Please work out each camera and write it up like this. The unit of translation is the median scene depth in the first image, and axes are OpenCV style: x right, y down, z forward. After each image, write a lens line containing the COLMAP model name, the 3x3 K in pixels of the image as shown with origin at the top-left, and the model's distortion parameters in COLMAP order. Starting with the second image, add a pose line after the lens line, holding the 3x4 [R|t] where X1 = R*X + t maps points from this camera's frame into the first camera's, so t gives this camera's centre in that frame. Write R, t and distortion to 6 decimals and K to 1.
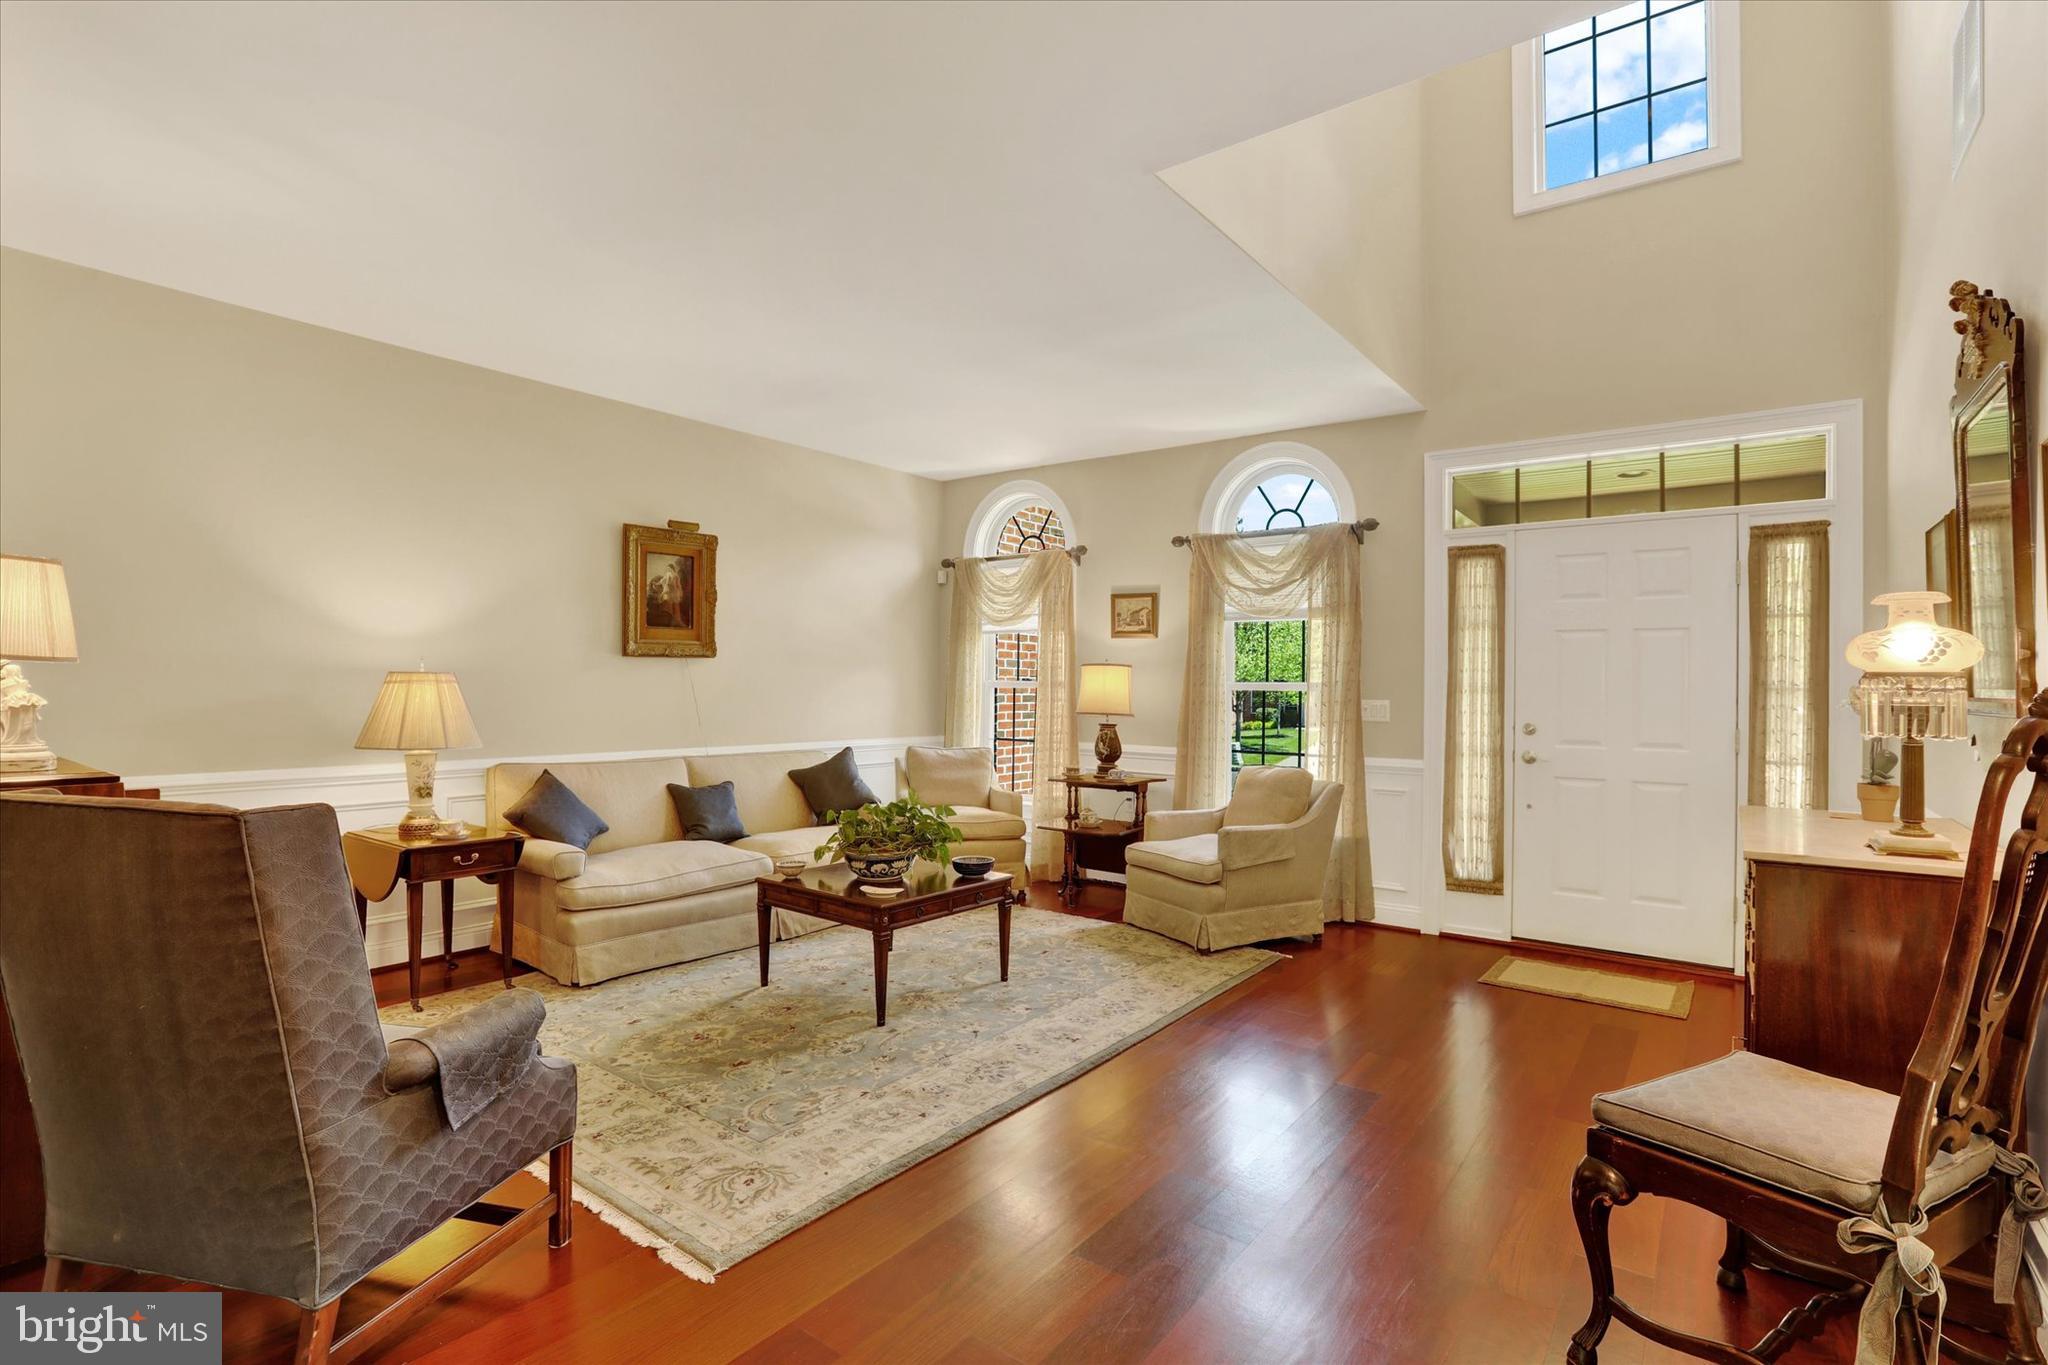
lens RADIAL K [[954.5, 0, 1034.4], [0, 954.5, 673.4], [0, 0, 1]] dist [-0.062089, 0.024967]
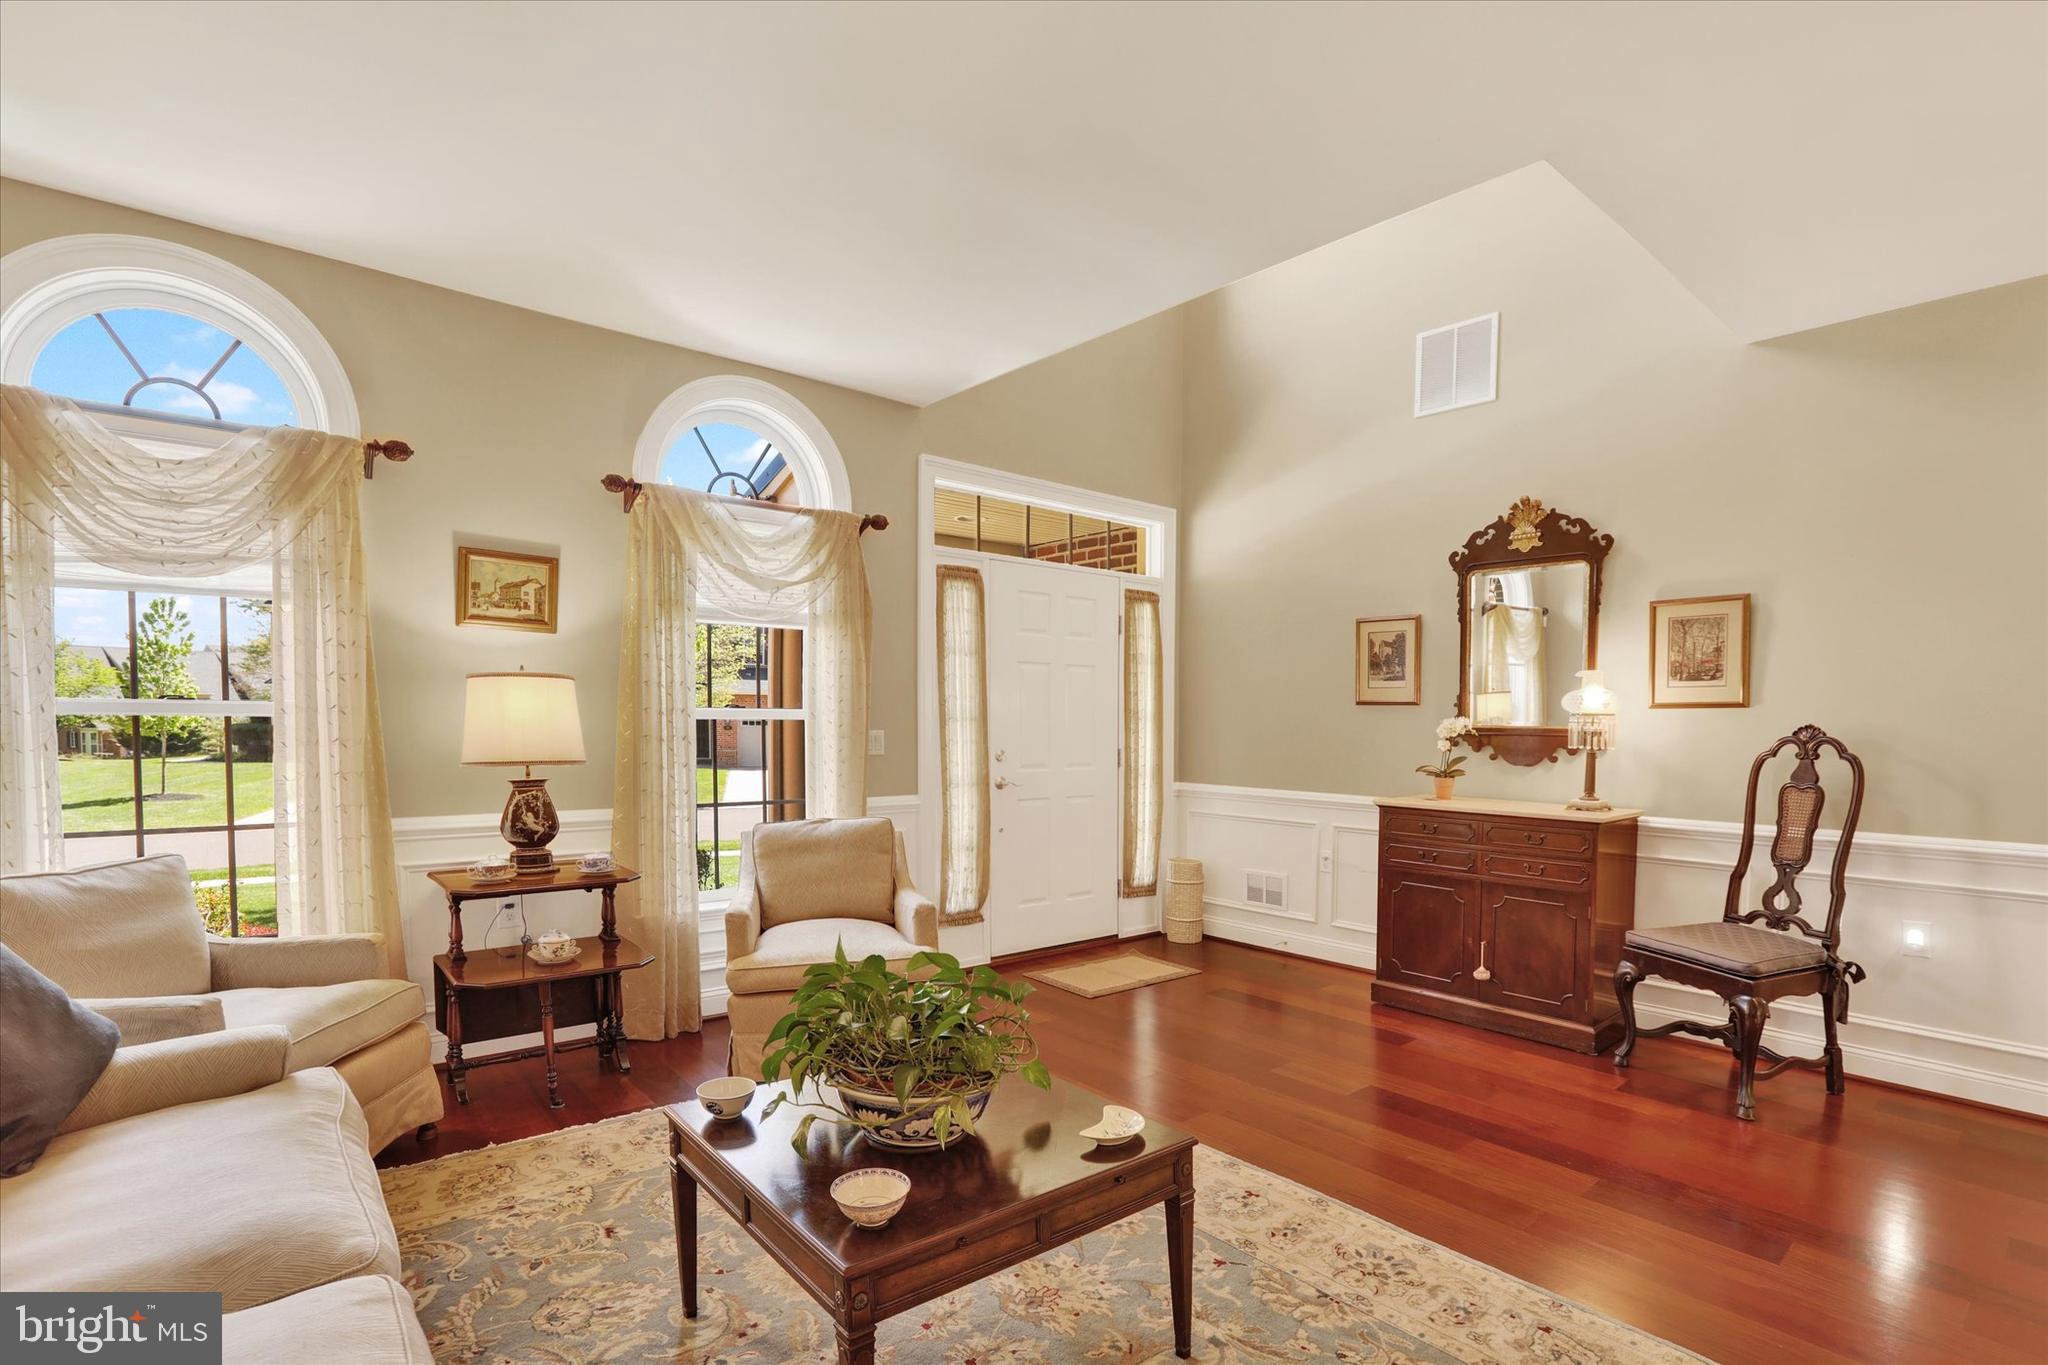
lens RADIAL K [[989.1, 0, 1020.4], [0, 989.1, 764.0], [0, 0, 1]] dist [-0.046114, 0.000106]
pose [[0.228755, -0.050052, 0.972196, -0.474889], [-0.017339, 0.998309, 0.055476, 0.006935], [-0.973330, -0.029548, 0.227501, 0.662167]]
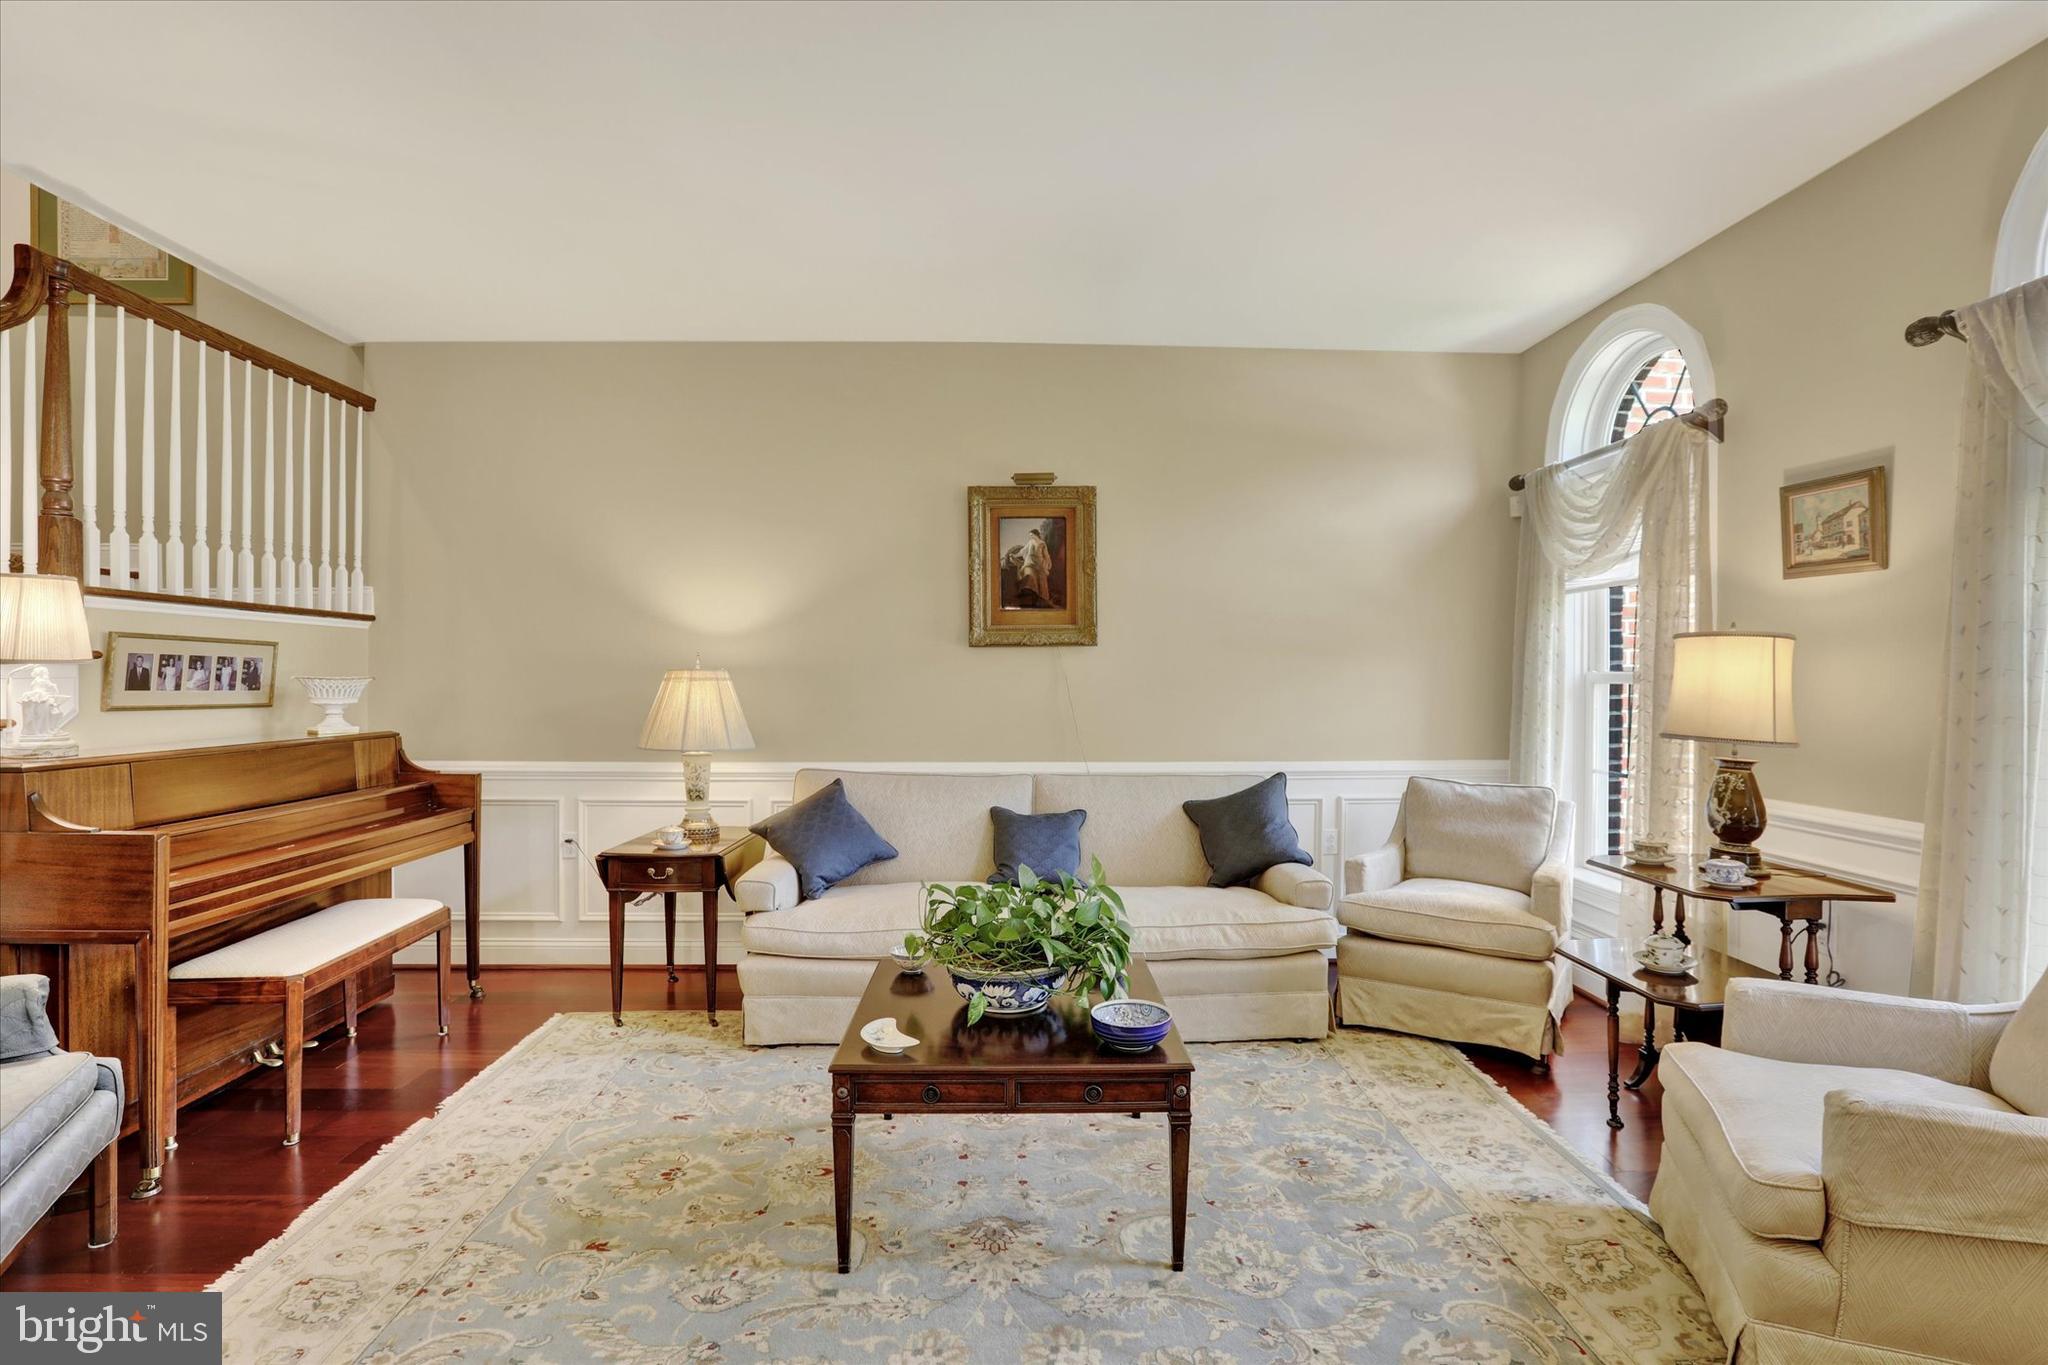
lens RADIAL K [[954.5, 0, 1034.4], [0, 954.5, 673.4], [0, 0, 1]] dist [-0.062089, 0.024967]
pose [[0.635453, -0.011189, -0.772058, 0.239096], [0.011946, 0.999918, -0.004659, 0.009541], [0.772047, -0.006263, 0.635534, 0.497443]]
